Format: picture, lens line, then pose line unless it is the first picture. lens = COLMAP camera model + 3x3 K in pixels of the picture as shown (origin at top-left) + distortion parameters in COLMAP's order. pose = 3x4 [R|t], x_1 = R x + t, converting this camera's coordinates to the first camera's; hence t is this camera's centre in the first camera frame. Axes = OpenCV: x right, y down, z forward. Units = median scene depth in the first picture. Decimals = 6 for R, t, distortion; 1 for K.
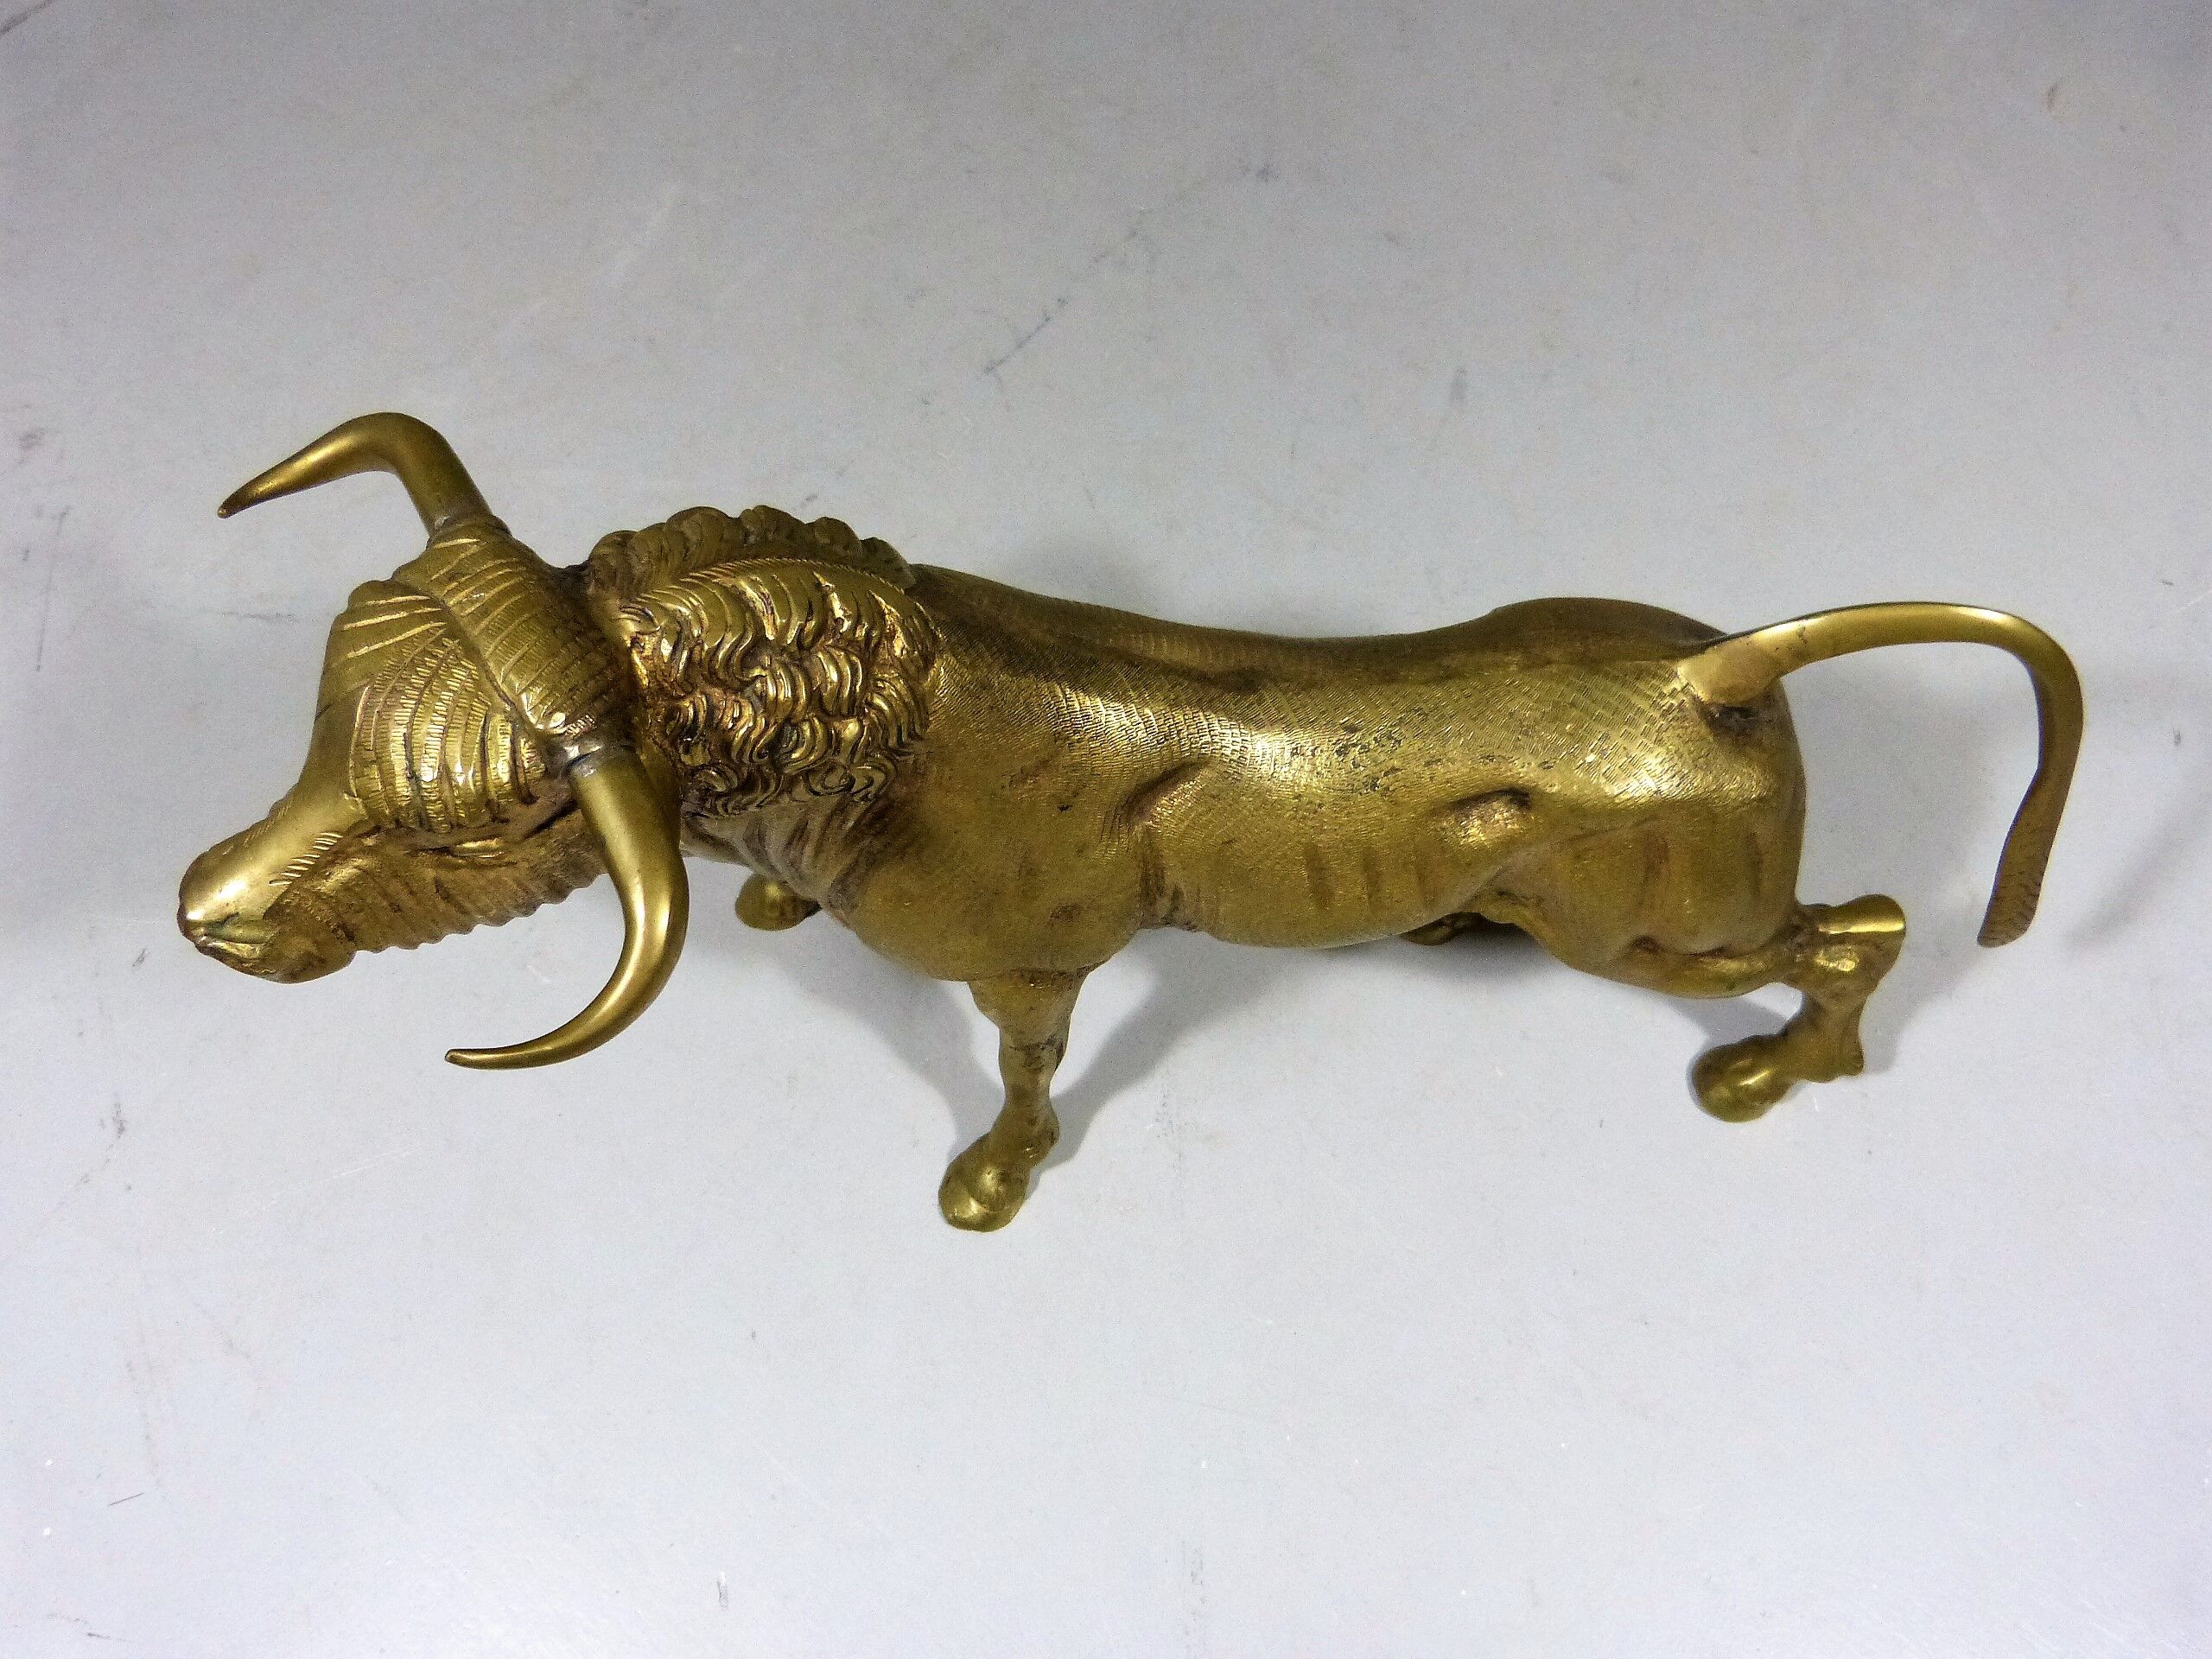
lens RADIAL K [[1634.4, 0, 1095.8], [0, 1634.4, 840.5], [0, 0, 1]] dist [-0.045348, 0.025395]
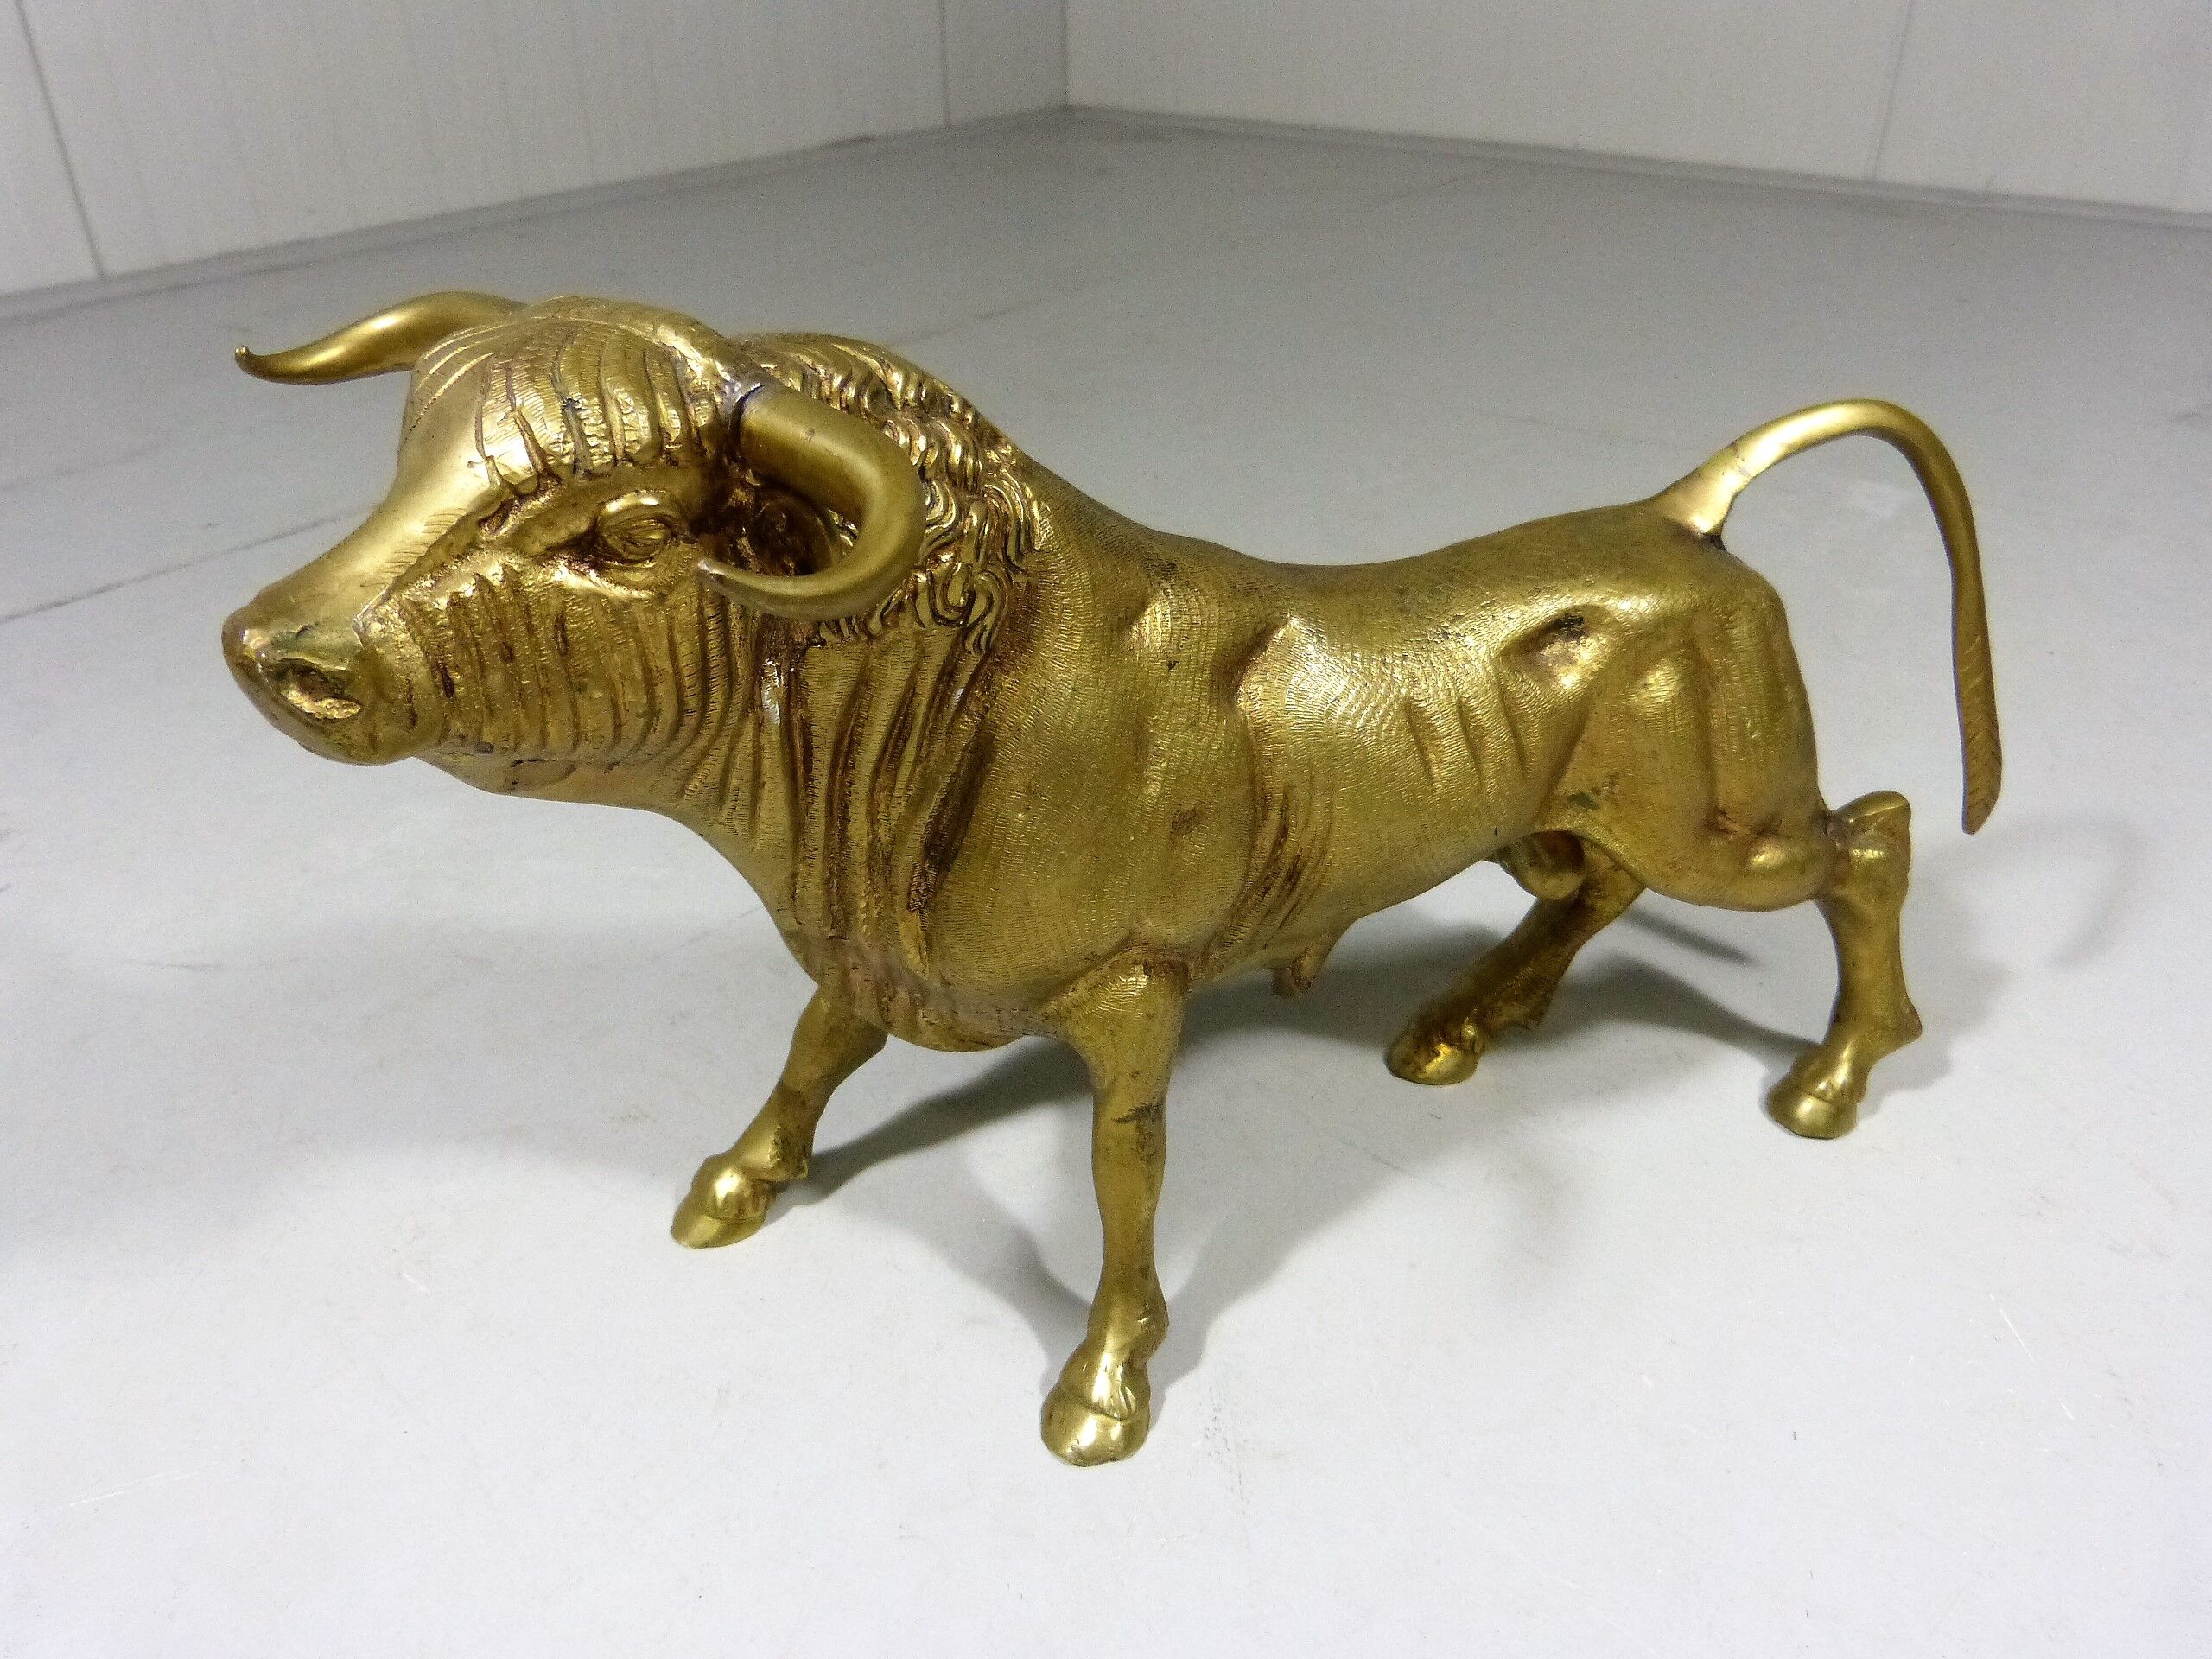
lens RADIAL K [[1634.4, 0, 1094.6], [0, 1634.4, 827.4], [0, 0, 1]] dist [-0.045348, 0.025395]
pose [[0.942094, -0.151590, 0.299131, -0.342346], [0.289720, 0.817129, -0.498359, 0.491331], [-0.168882, 0.556165, 0.813731, 0.293306]]
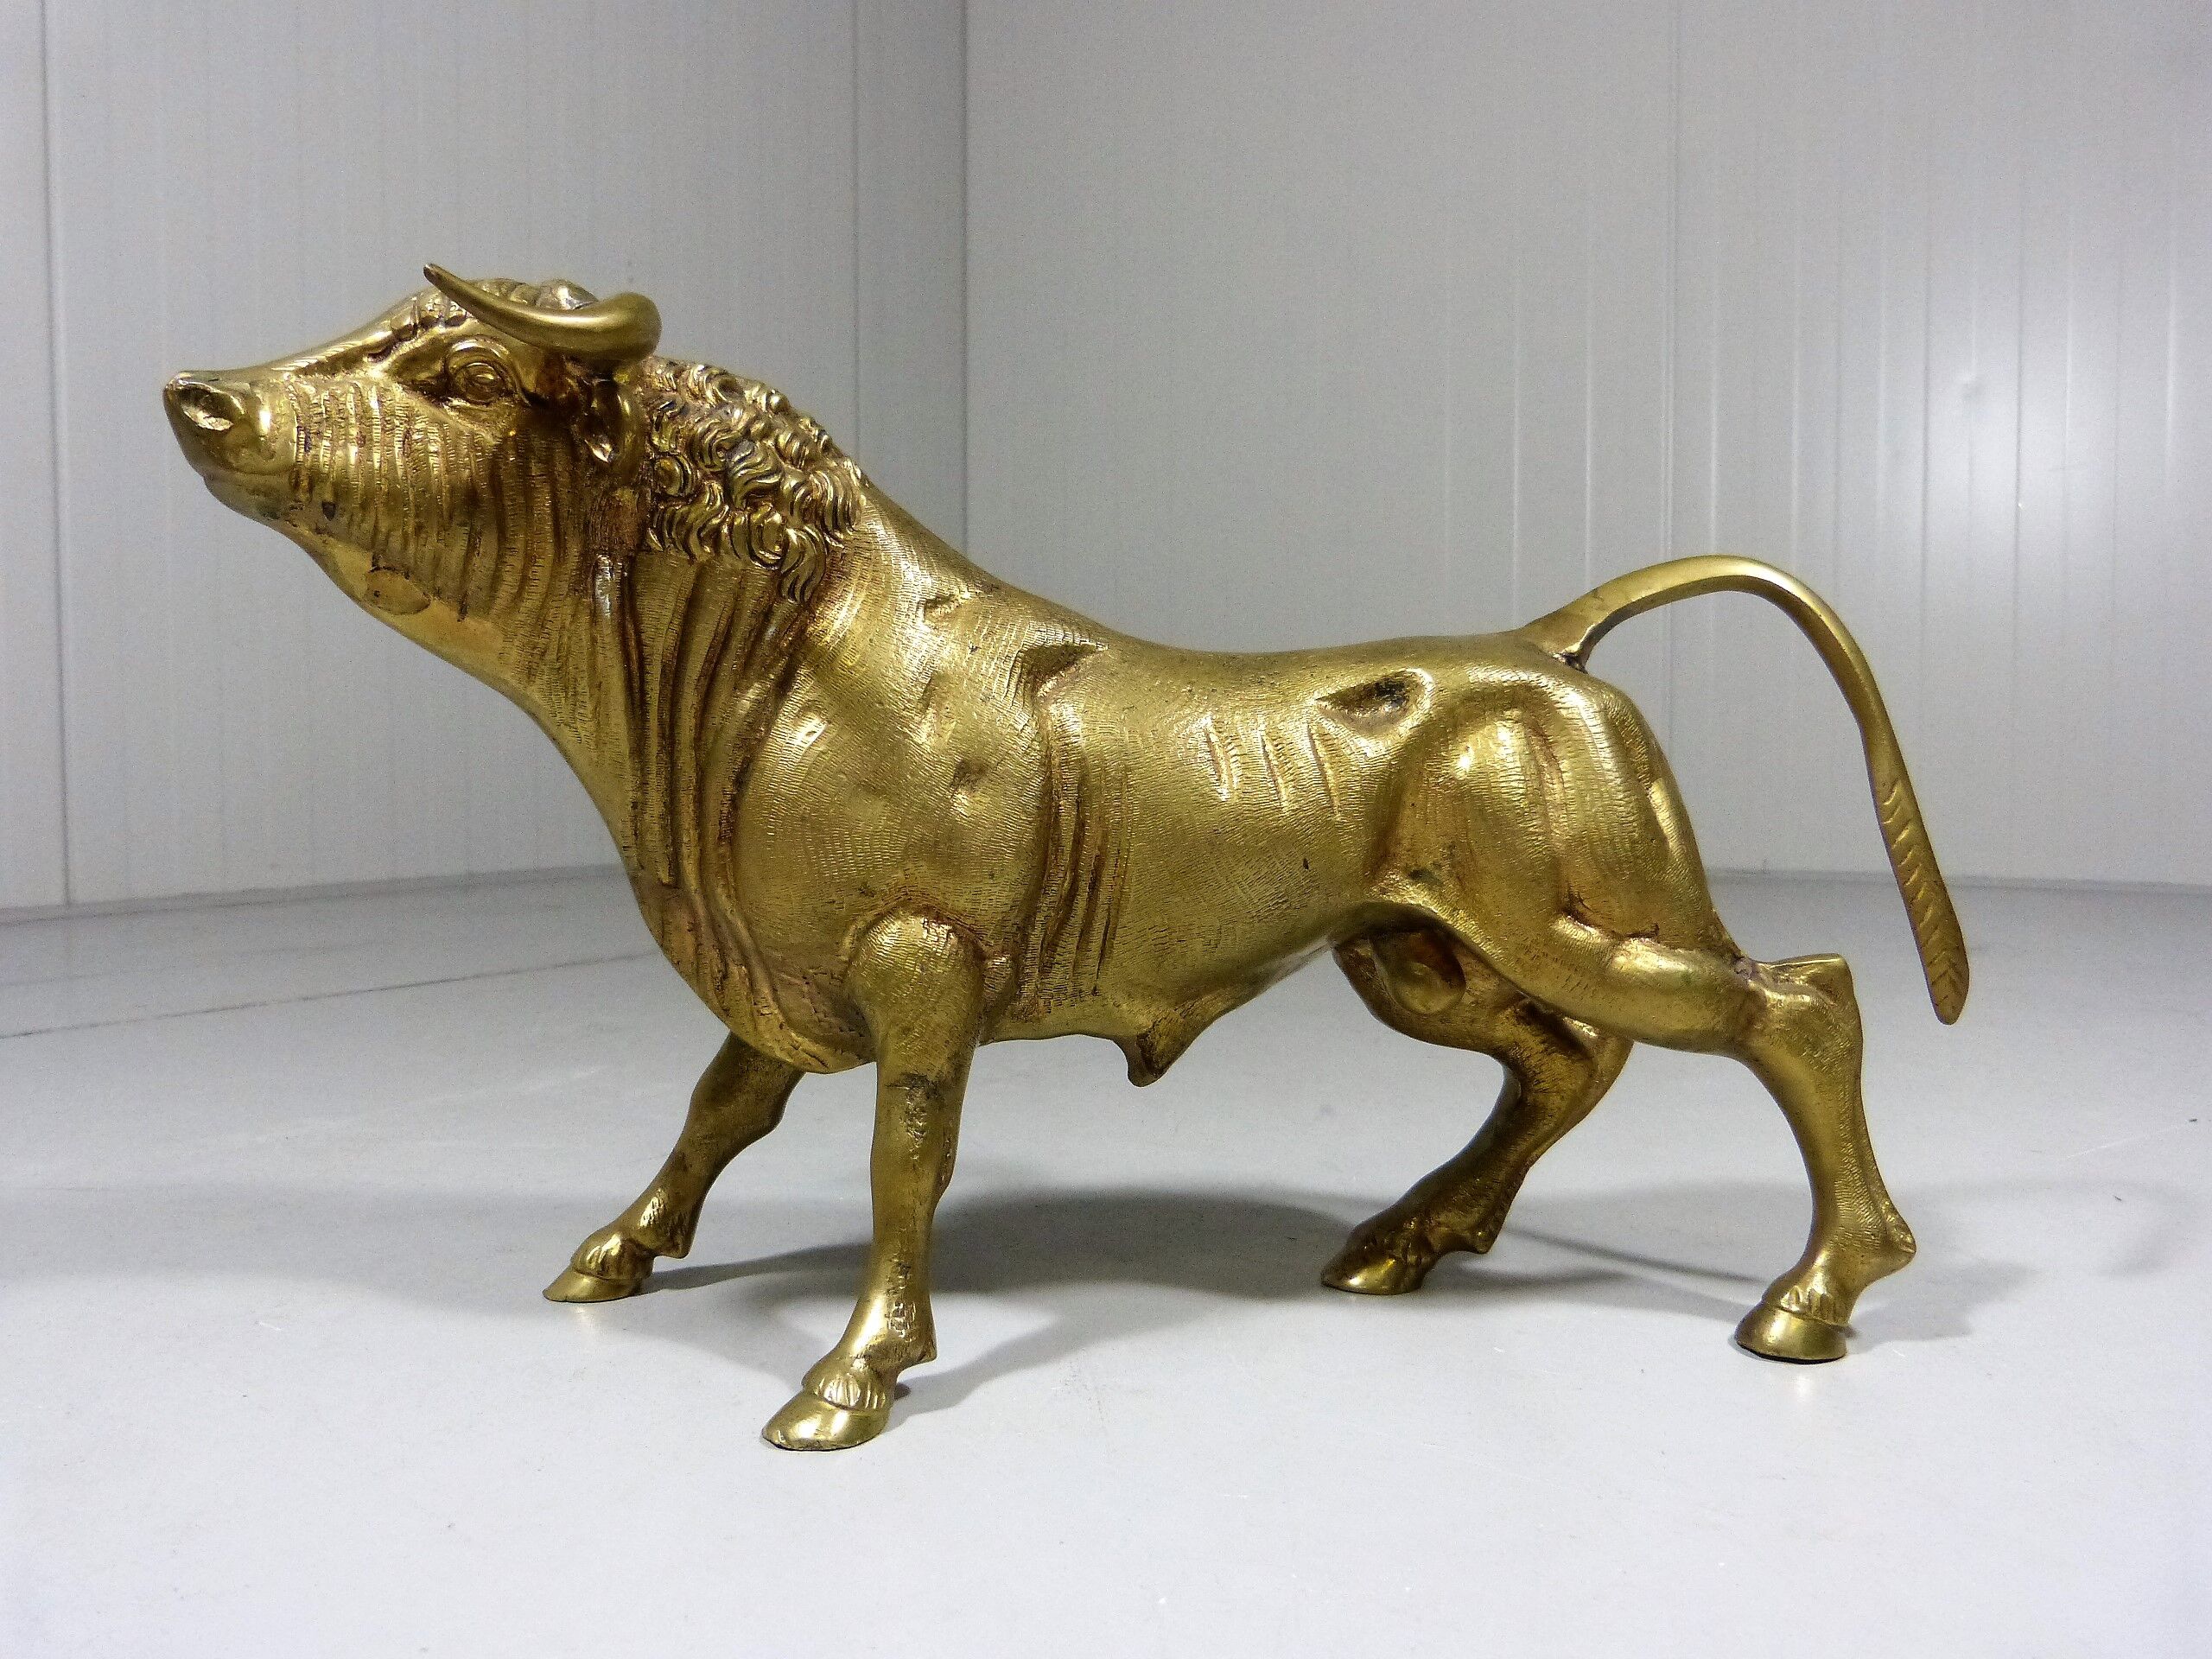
lens RADIAL K [[1634.4, 0, 1087.7], [0, 1634.4, 827.6], [0, 0, 1]] dist [-0.045348, 0.025395]
pose [[0.997784, 0.025604, 0.061414, -0.007045], [0.040753, 0.494450, -0.868250, 0.938958], [-0.052597, 0.868829, 0.492311, 0.555381]]
